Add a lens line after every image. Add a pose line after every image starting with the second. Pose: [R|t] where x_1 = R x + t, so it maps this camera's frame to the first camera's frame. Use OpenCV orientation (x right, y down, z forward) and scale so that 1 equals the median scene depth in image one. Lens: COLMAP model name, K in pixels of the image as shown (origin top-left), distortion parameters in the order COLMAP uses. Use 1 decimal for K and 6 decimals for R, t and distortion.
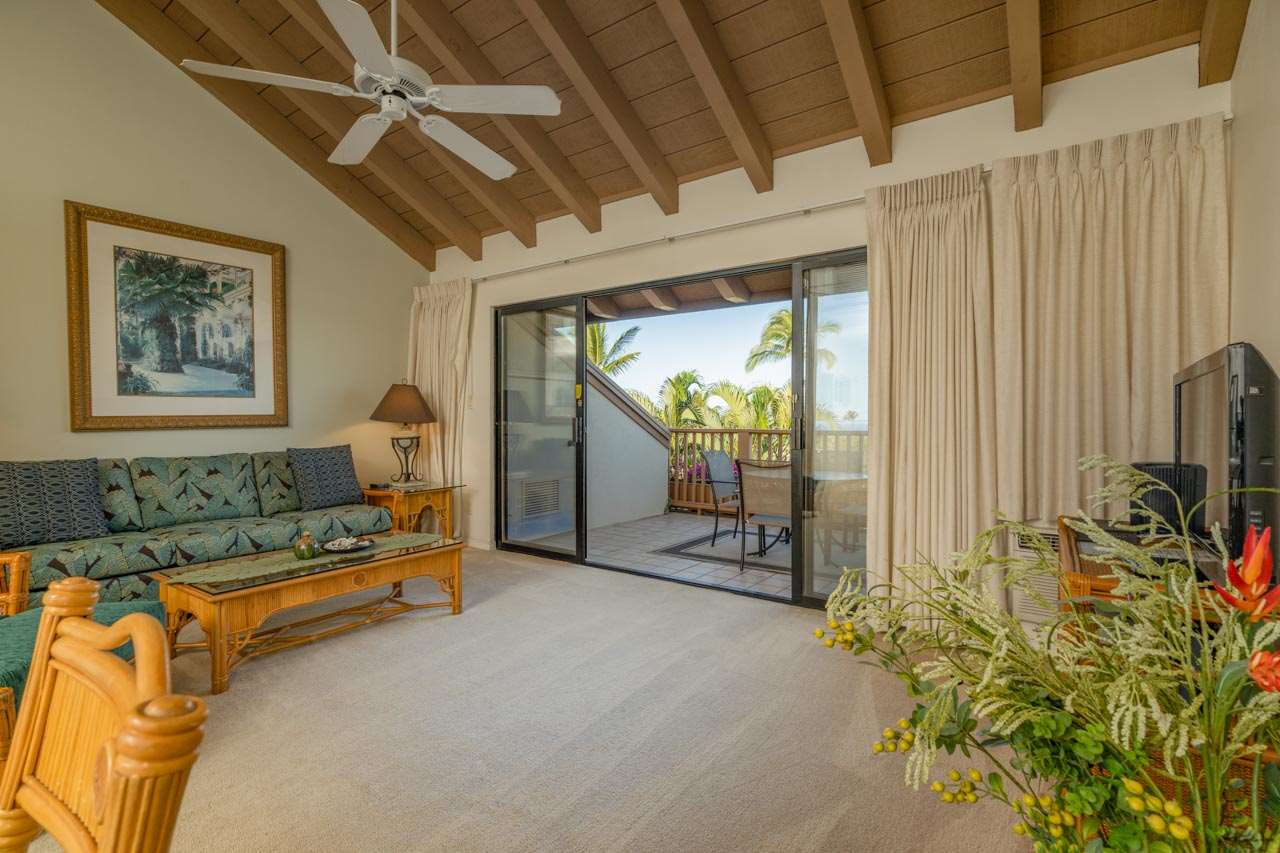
lens RADIAL K [[591.8, 0, 628.0], [0, 591.8, 426.7], [0, 0, 1]] dist [-0.003178, 0.000127]
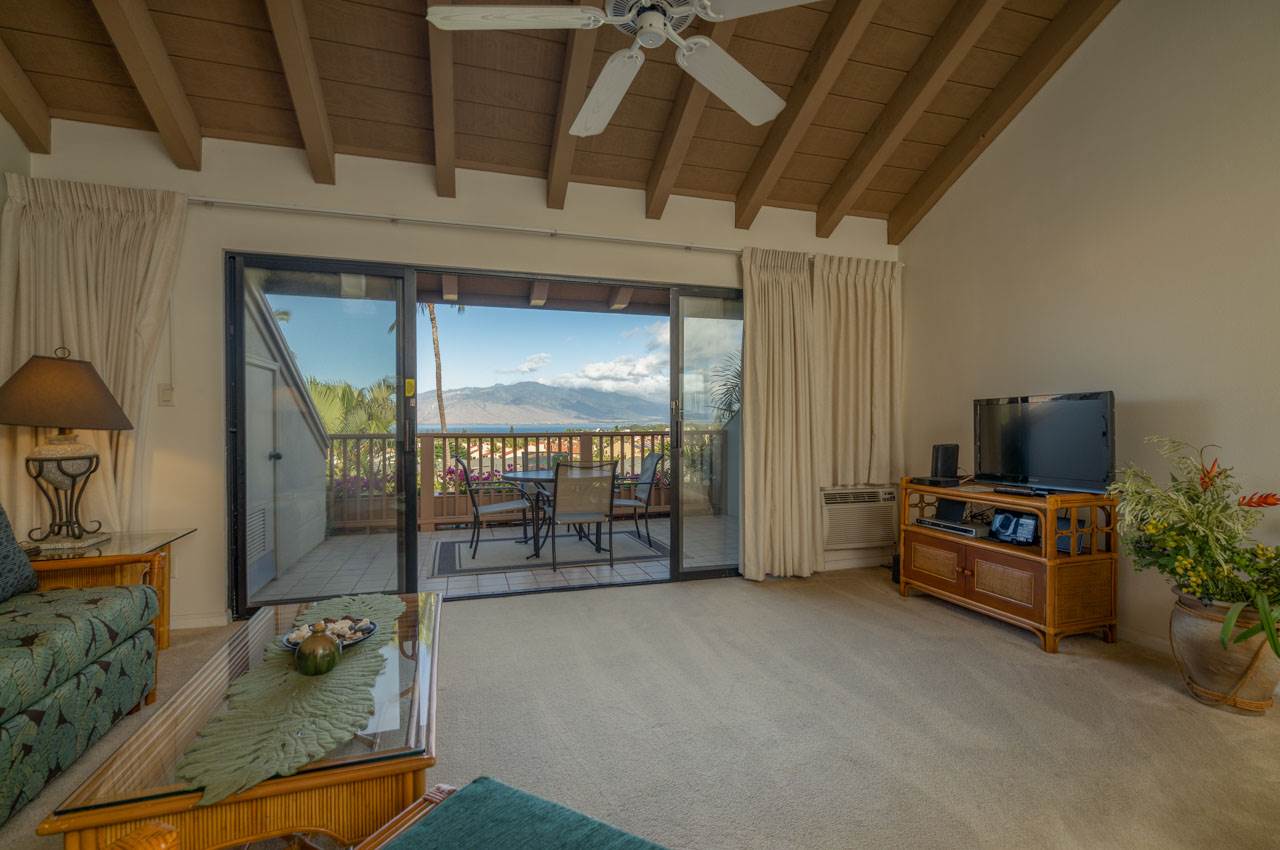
lens RADIAL K [[584.2, 0, 639.6], [0, 584.2, 429.4], [0, 0, 1]] dist [0.000369, 0.000370]
pose [[0.595060, -0.011874, 0.803594, -0.592306], [0.013549, 0.999897, 0.004741, -0.002304], [-0.803567, 0.008067, 0.595160, 0.315615]]
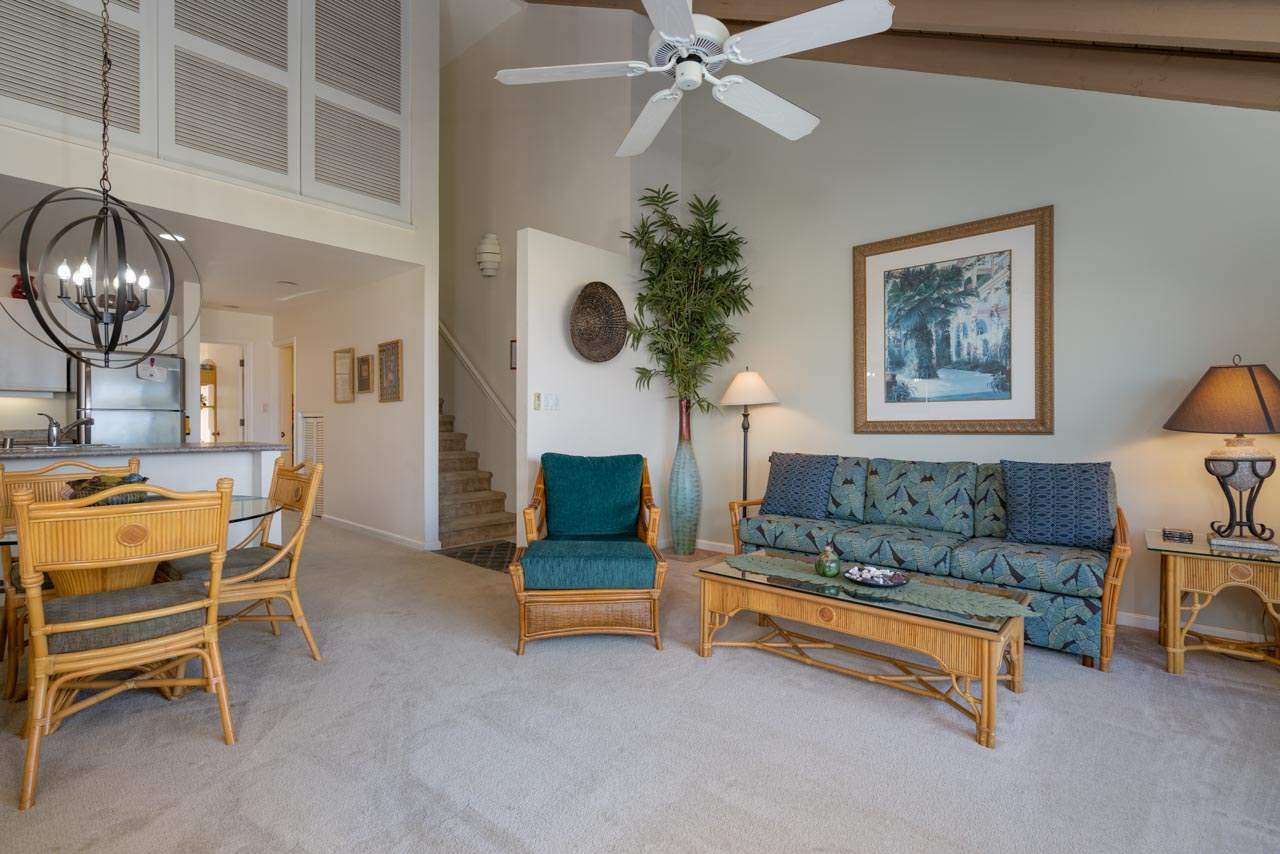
lens RADIAL K [[591.8, 0, 628.0], [0, 591.8, 427.2], [0, 0, 1]] dist [-0.003178, 0.000127]
pose [[-0.100597, 0.009717, -0.994880, 0.291086], [-0.019744, 0.999736, 0.011761, -0.008775], [0.994731, 0.020826, -0.100378, 0.574224]]
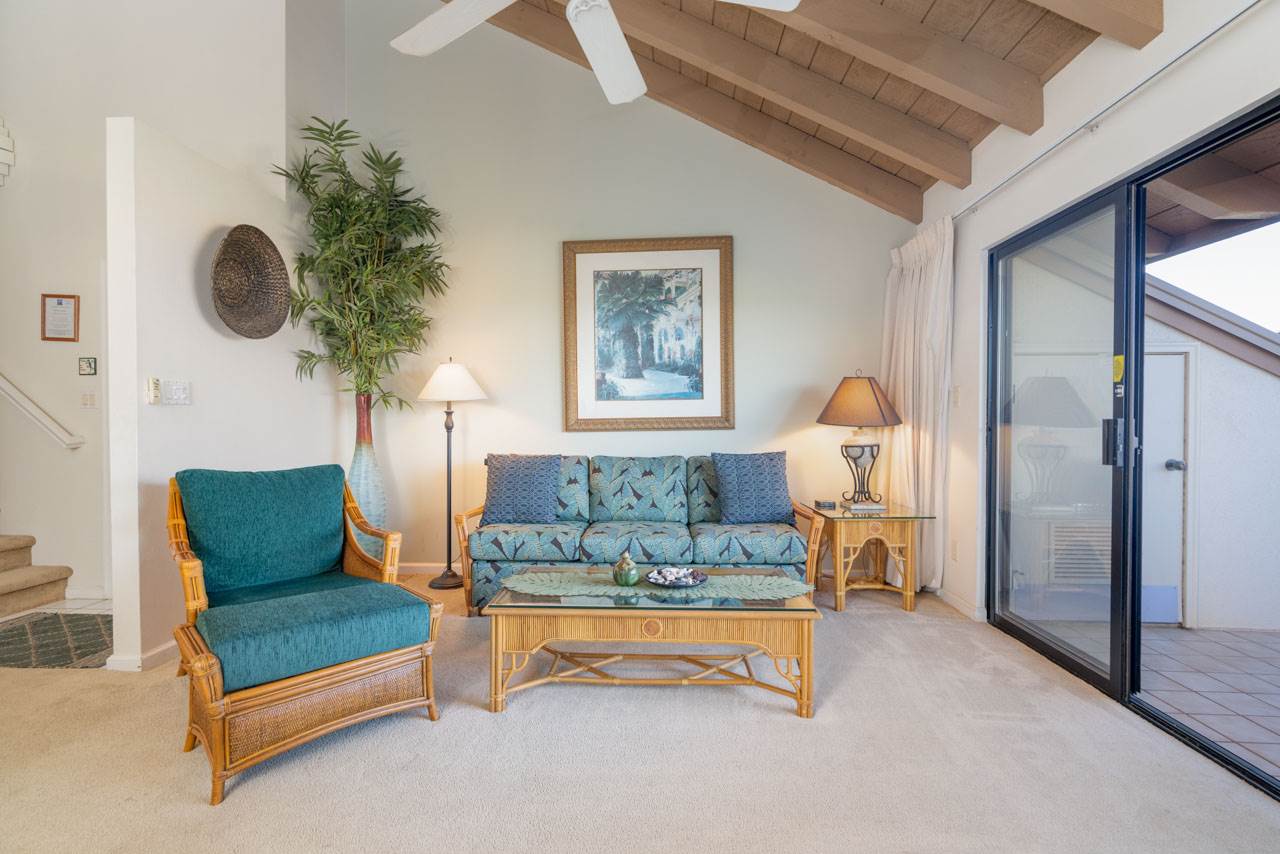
lens RADIAL K [[592.8, 0, 636.2], [0, 592.8, 424.4], [0, 0, 1]] dist [-0.005735, 0.000055]
pose [[0.547546, 0.004883, -0.836762, 0.133348], [-0.010620, 0.999943, -0.001114, -0.005718], [0.836708, 0.009496, 0.547566, 0.399698]]
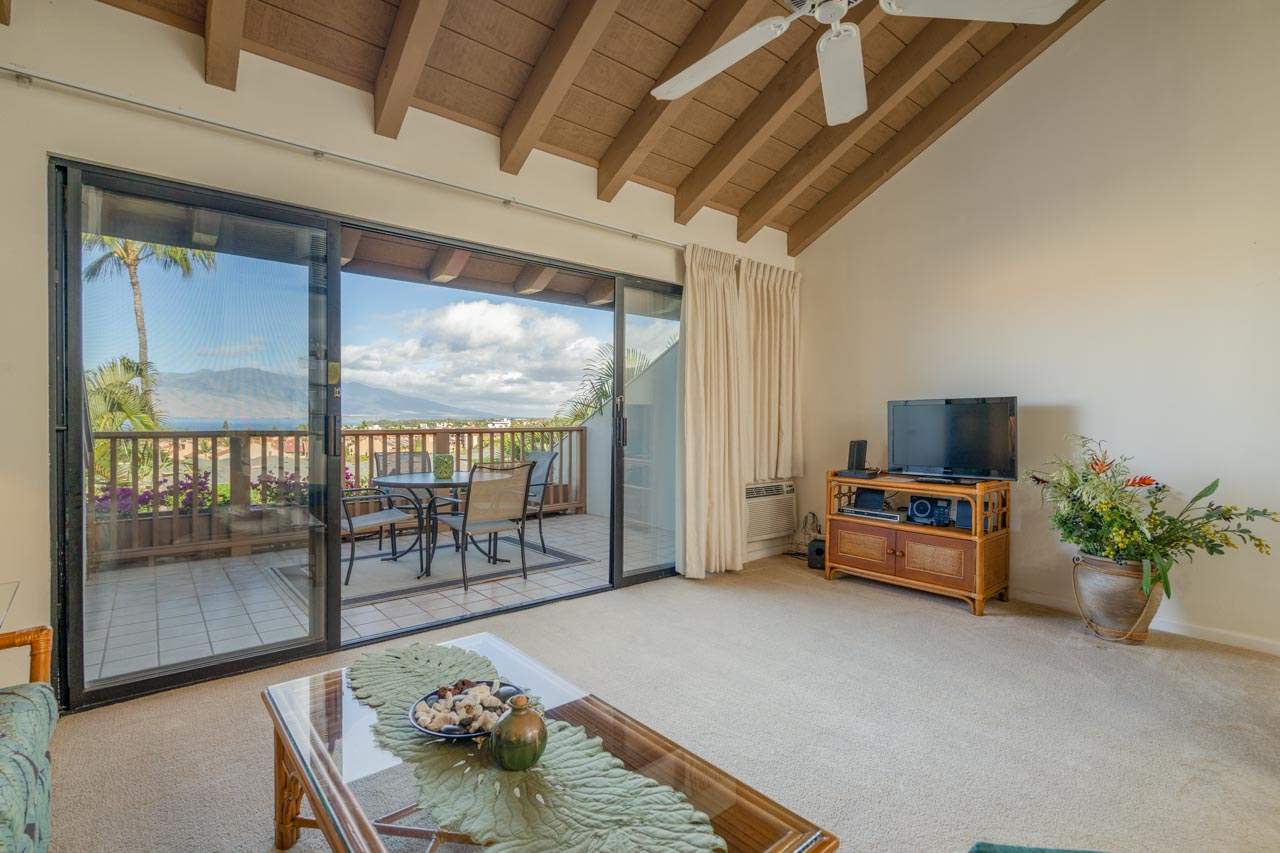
lens RADIAL K [[591.8, 0, 628.0], [0, 591.8, 426.7], [0, 0, 1]] dist [-0.003178, 0.000127]
pose [[0.247629, -0.013513, 0.968761, -0.675074], [0.008813, 0.999893, 0.011694, -0.008184], [-0.968815, 0.005642, 0.247721, 0.610827]]
